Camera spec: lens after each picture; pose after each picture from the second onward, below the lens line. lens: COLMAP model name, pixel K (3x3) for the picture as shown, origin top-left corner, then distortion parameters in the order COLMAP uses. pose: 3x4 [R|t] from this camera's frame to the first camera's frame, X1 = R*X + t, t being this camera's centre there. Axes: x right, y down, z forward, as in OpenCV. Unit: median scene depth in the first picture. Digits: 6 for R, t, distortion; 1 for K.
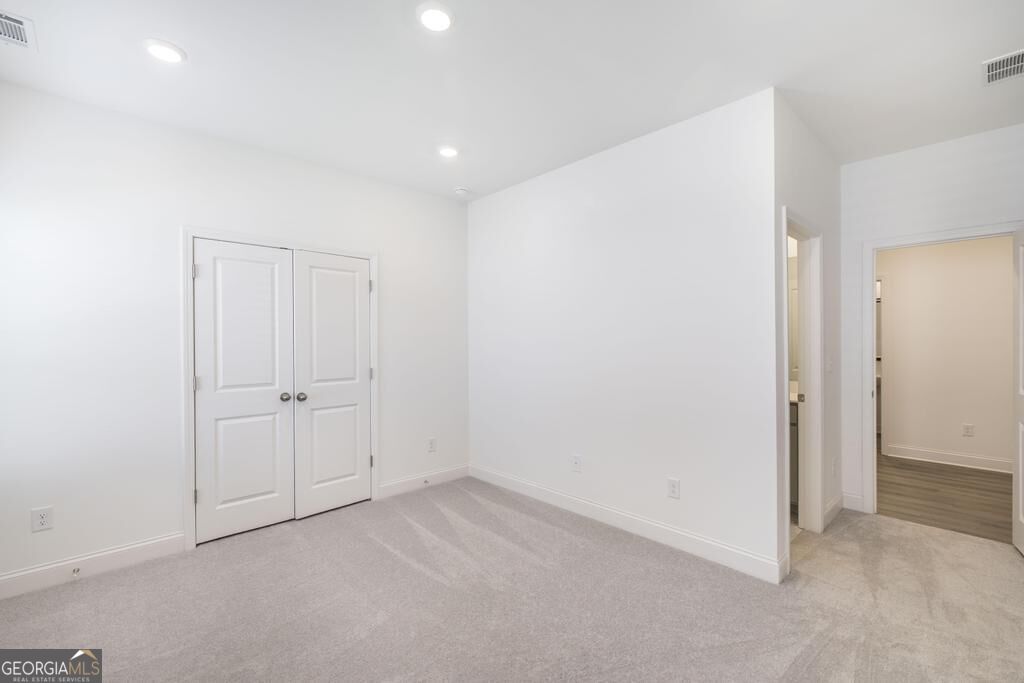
lens RADIAL K [[427.6, 0, 509.7], [0, 427.6, 349.7], [0, 0, 1]] dist [0.001499, 0.000308]
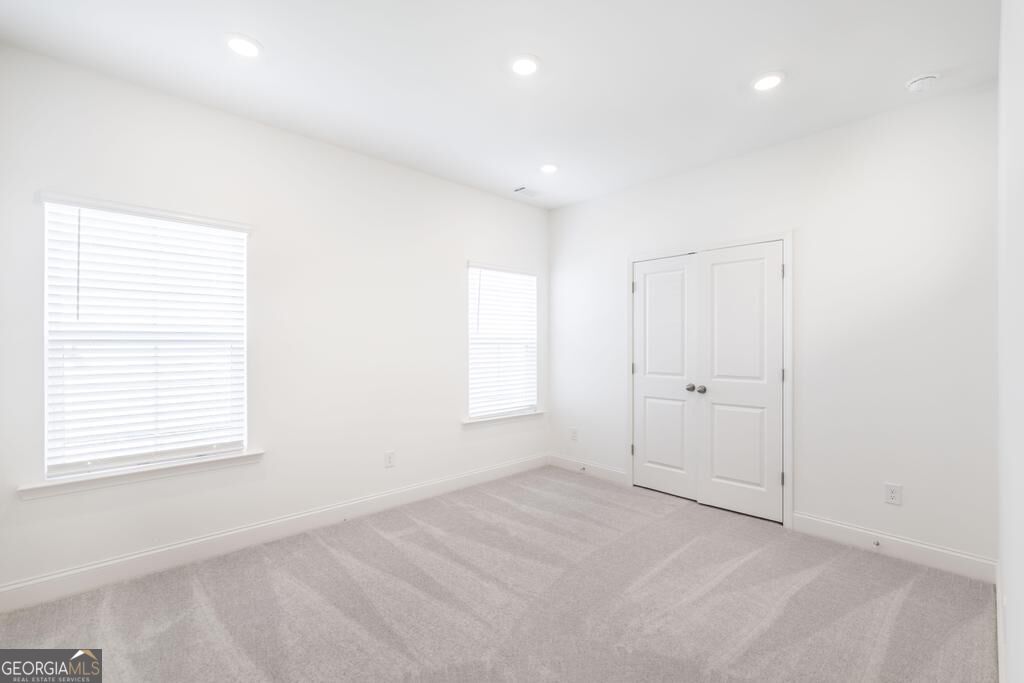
lens RADIAL K [[445.3, 0, 516.1], [0, 445.3, 340.2], [0, 0, 1]] dist [0.001482, 0.000338]
pose [[0.025327, 0.009675, -0.999632, 0.619730], [-0.004002, 0.999946, 0.009576, -0.021567], [0.999671, 0.003758, 0.025364, 0.519990]]
